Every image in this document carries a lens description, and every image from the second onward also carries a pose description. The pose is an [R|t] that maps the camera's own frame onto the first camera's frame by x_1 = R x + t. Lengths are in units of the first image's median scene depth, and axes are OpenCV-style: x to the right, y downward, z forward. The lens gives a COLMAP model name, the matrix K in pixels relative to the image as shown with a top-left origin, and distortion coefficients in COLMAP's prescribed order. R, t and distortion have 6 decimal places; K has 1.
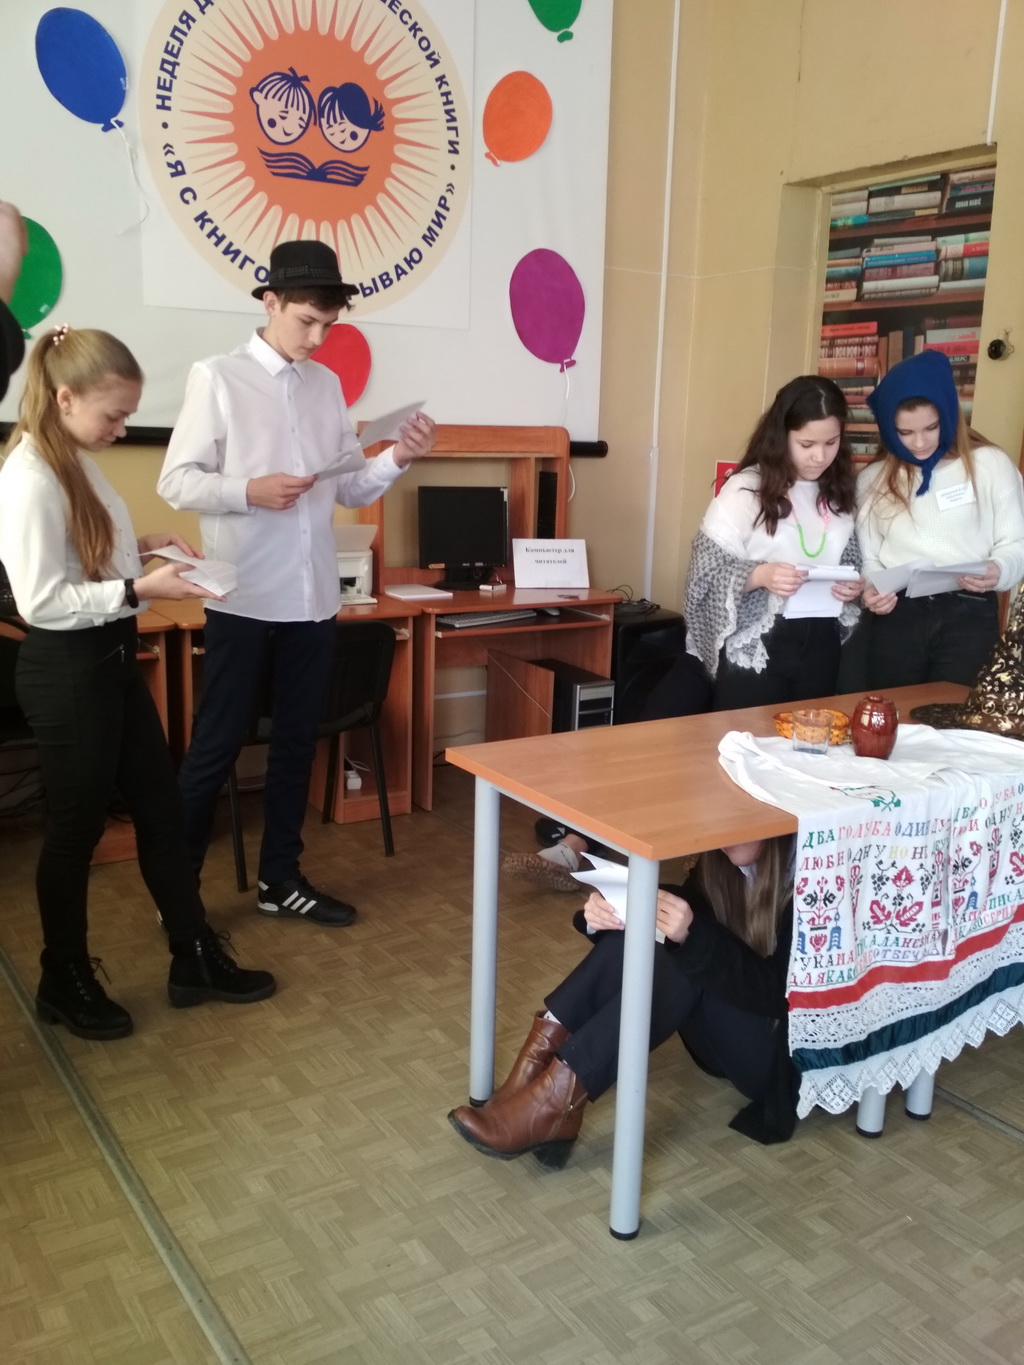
lens RADIAL K [[1219.6, 0, 512.0], [0, 1219.6, 682.5], [0, 0, 1]] dist [0.106439, -0.214512]
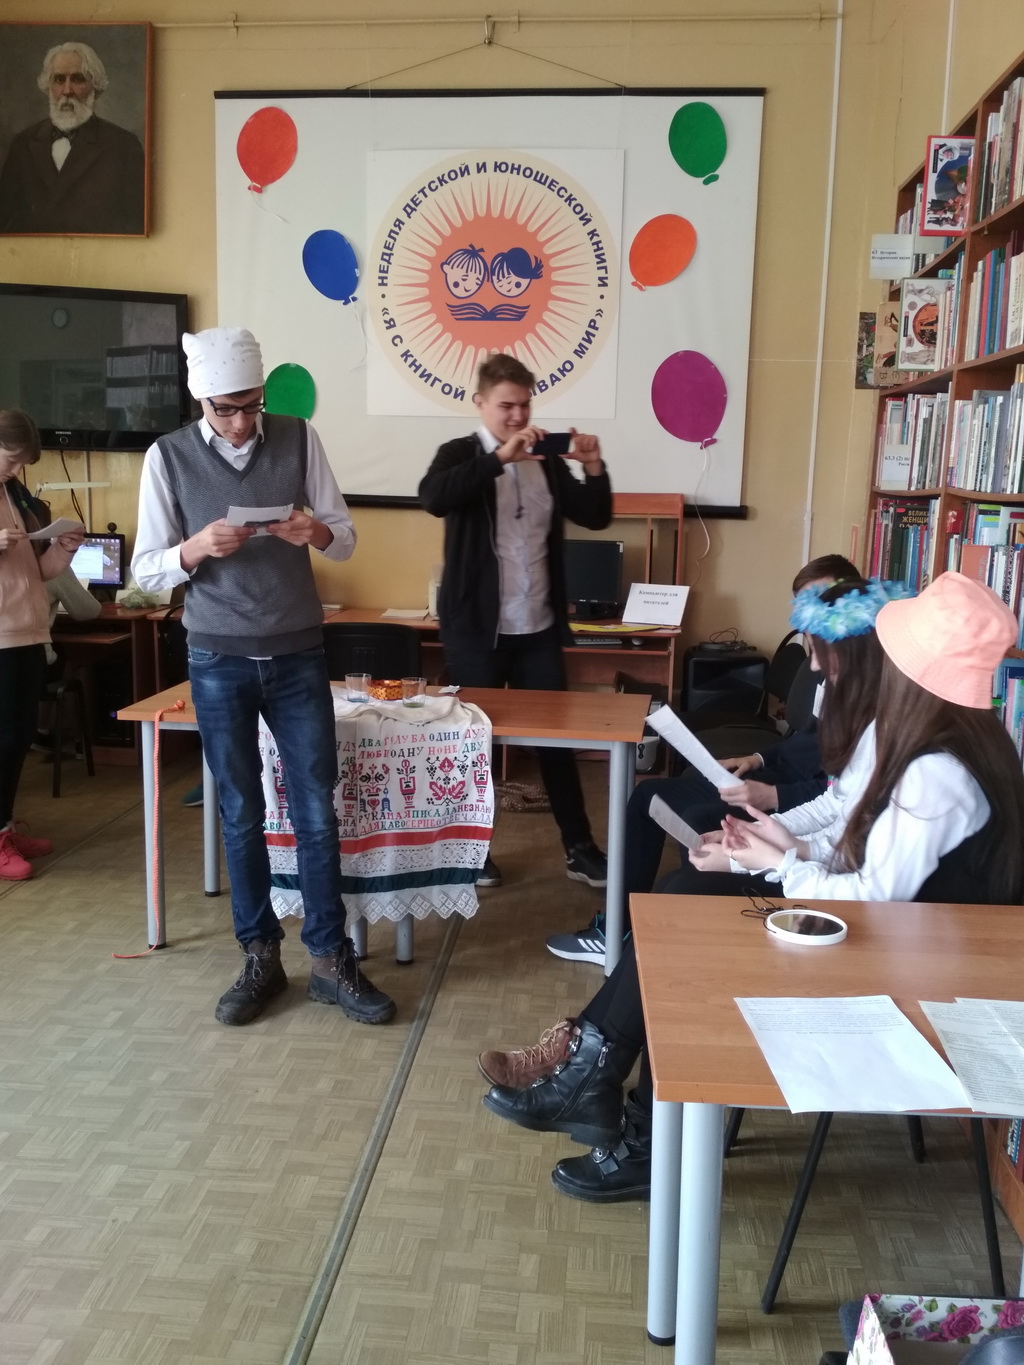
lens RADIAL K [[1219.6, 0, 512.0], [0, 1219.6, 682.5], [0, 0, 1]] dist [0.106439, -0.214512]
pose [[0.792981, 0.092522, -0.602180, 0.732906], [-0.125285, 0.992041, -0.012560, 0.014827], [0.596225, 0.085404, 0.798262, -0.060138]]
